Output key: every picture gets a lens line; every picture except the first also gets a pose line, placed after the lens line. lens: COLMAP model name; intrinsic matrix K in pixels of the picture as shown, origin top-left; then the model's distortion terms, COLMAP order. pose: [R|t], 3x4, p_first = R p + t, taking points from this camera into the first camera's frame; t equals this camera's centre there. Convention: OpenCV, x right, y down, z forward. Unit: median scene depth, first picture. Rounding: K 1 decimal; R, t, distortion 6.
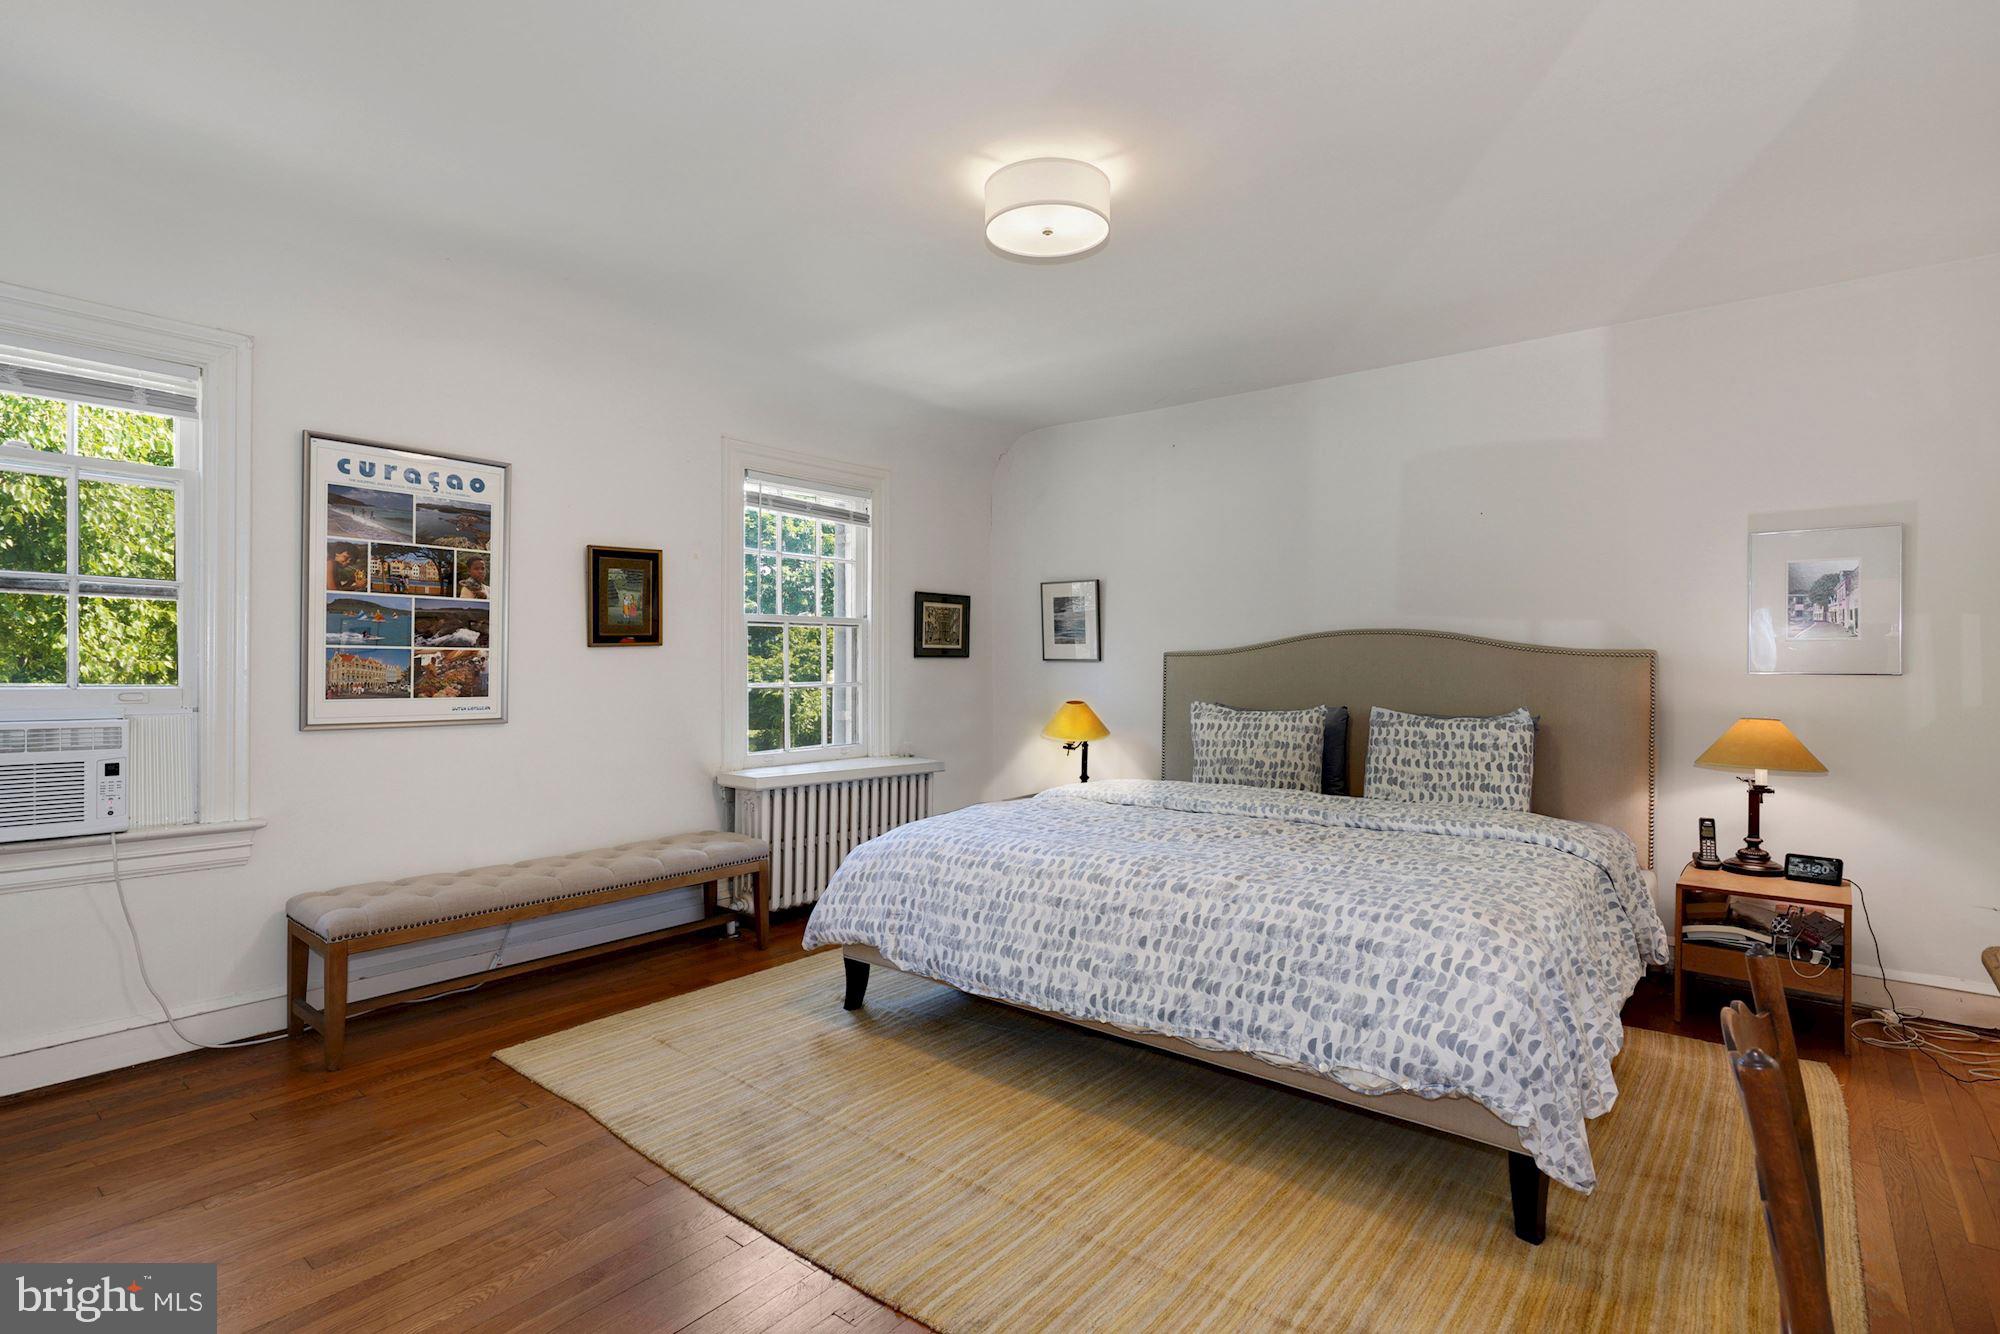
lens RADIAL K [[988.2, 0, 1000.0], [0, 988.2, 667.0], [0, 0, 1]] dist [-0.000846, 0.000183]
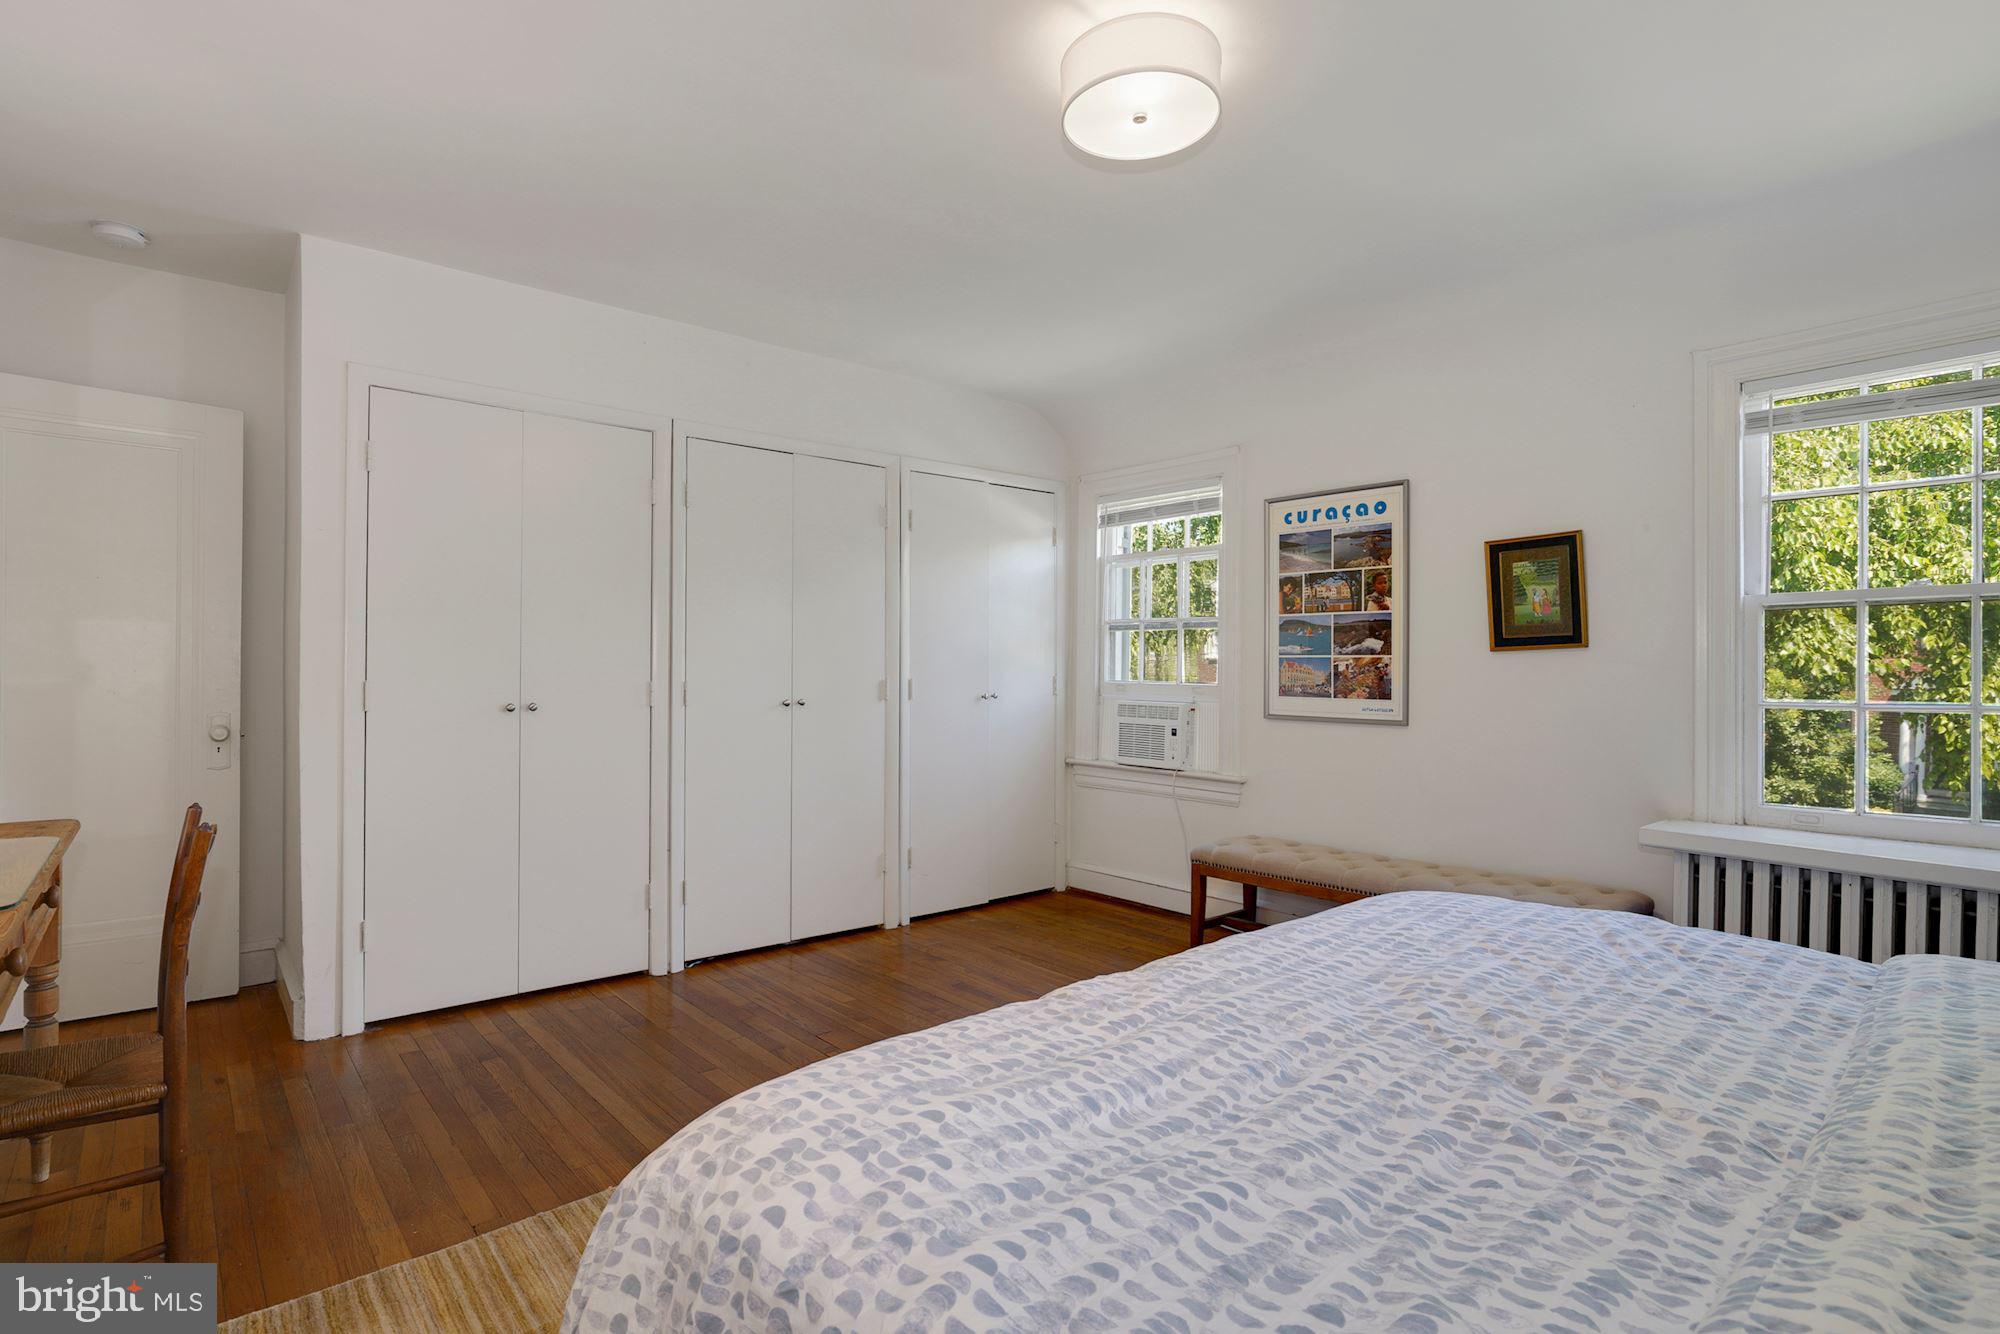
lens RADIAL K [[988.2, 0, 1000.0], [0, 988.2, 667.0], [0, 0, 1]] dist [-0.000846, 0.000183]
pose [[-0.184685, -0.005751, -0.982781, 0.622152], [-0.006535, 0.999968, -0.004624, 0.001714], [0.982776, 0.005569, -0.184717, 0.777888]]
